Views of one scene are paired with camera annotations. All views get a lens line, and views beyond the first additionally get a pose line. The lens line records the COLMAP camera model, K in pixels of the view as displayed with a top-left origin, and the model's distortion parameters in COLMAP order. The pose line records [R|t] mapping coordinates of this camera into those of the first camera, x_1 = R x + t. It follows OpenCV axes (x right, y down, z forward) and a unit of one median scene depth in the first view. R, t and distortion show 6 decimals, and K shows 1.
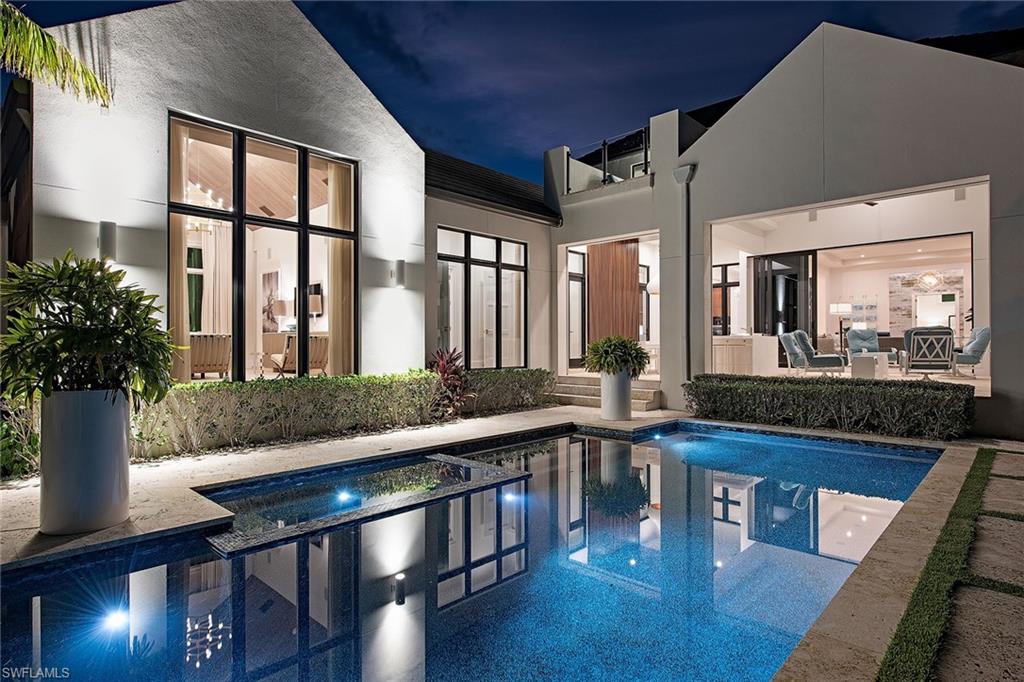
lens RADIAL K [[545.8, 0, 509.2], [0, 545.8, 341.0], [0, 0, 1]] dist [-0.003787, -0.000453]
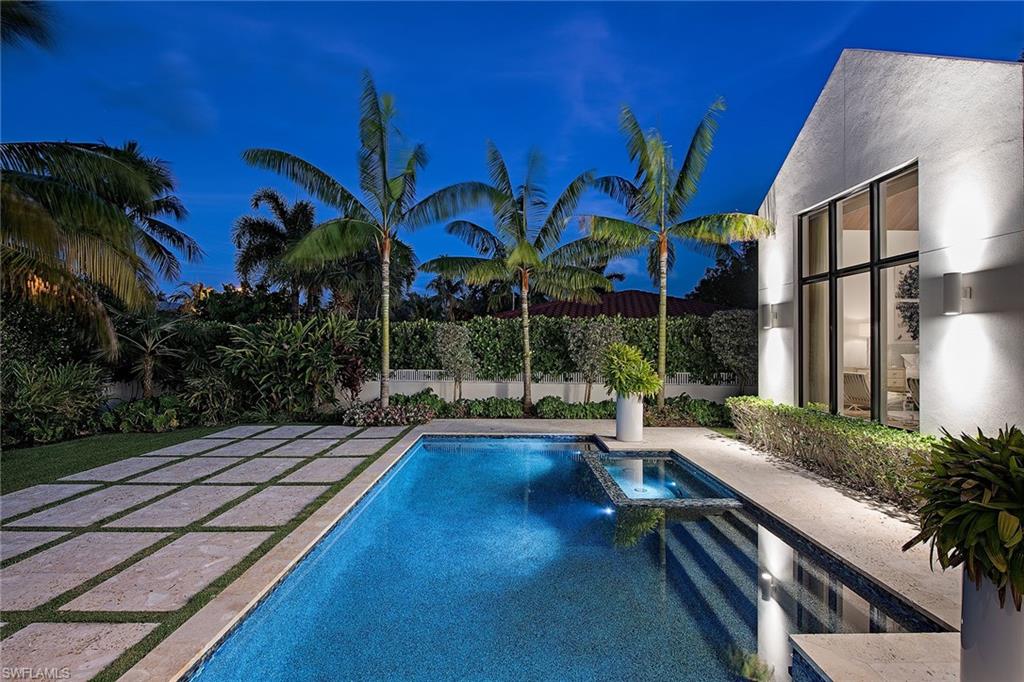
lens RADIAL K [[488.7, 0, 515.4], [0, 488.7, 340.2], [0, 0, 1]] dist [-0.014389, 0.000296]
pose [[-0.722311, -0.012627, -0.691453, 0.536206], [-0.000365, 0.999840, -0.017877, -0.049165], [0.691568, -0.012661, -0.722200, 0.949397]]
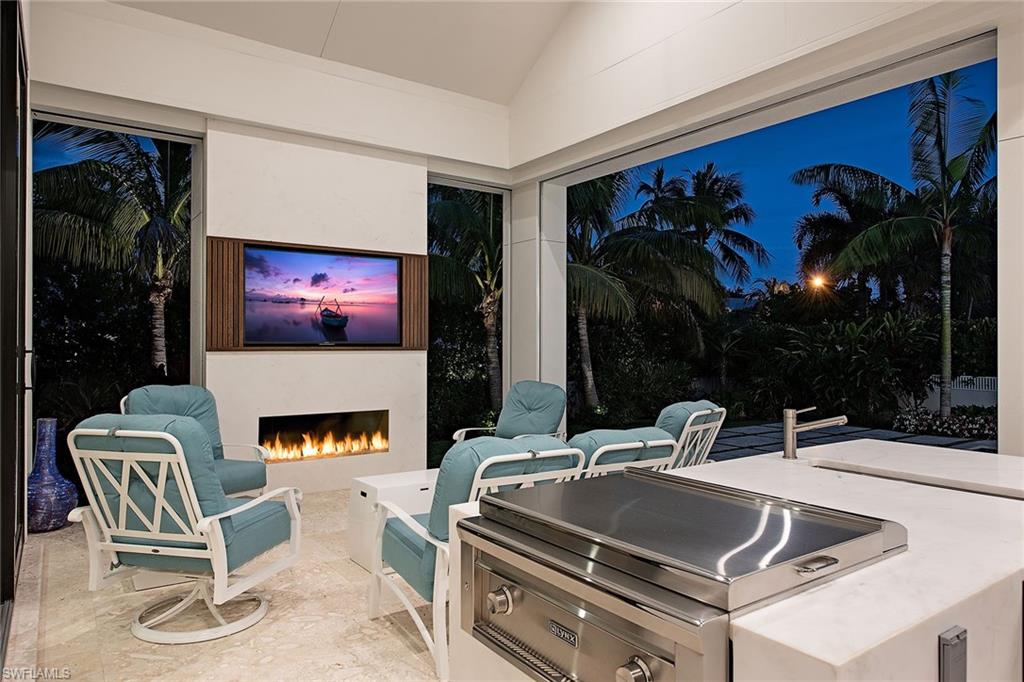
lens RADIAL K [[668.8, 0, 513.9], [0, 668.8, 340.7], [0, 0, 1]] dist [-0.011969, -0.001245]
pose [[-0.981260, -0.005619, 0.192605, 0.562497], [-0.008287, 0.999881, -0.013050, -0.047497], [-0.192509, -0.014401, -0.981190, 1.225344]]
